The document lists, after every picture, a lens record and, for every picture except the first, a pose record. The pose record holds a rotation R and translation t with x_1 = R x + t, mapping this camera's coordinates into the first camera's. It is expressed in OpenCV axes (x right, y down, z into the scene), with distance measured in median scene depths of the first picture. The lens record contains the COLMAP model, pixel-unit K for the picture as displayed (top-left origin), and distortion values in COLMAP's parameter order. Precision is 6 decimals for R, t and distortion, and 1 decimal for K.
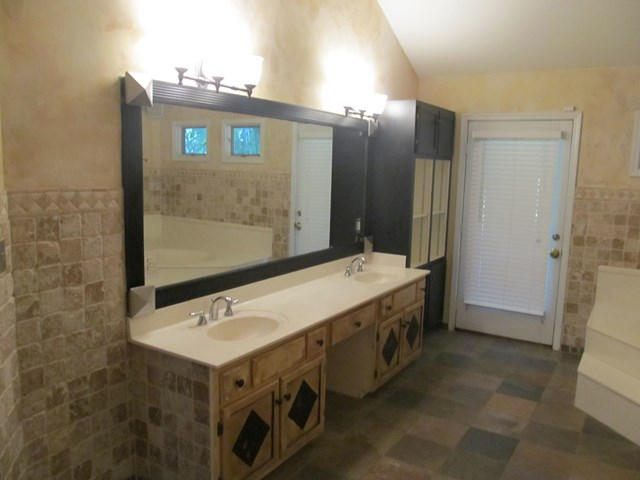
lens RADIAL K [[535.3, 0, 319.2], [0, 535.3, 239.8], [0, 0, 1]] dist [-0.055466, 0.019274]
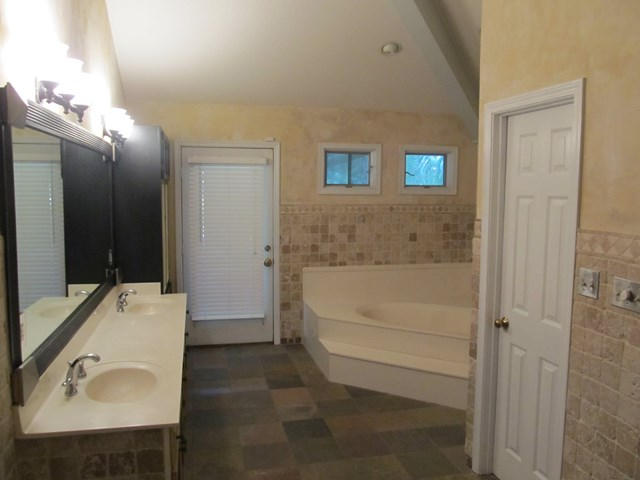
lens RADIAL K [[535.3, 0, 320.7], [0, 535.3, 239.5], [0, 0, 1]] dist [-0.055466, 0.019274]
pose [[0.696207, -0.087116, 0.712535, -0.320315], [0.111172, 0.993718, 0.012870, -0.027581], [-0.709180, 0.070254, 0.701518, 0.093375]]
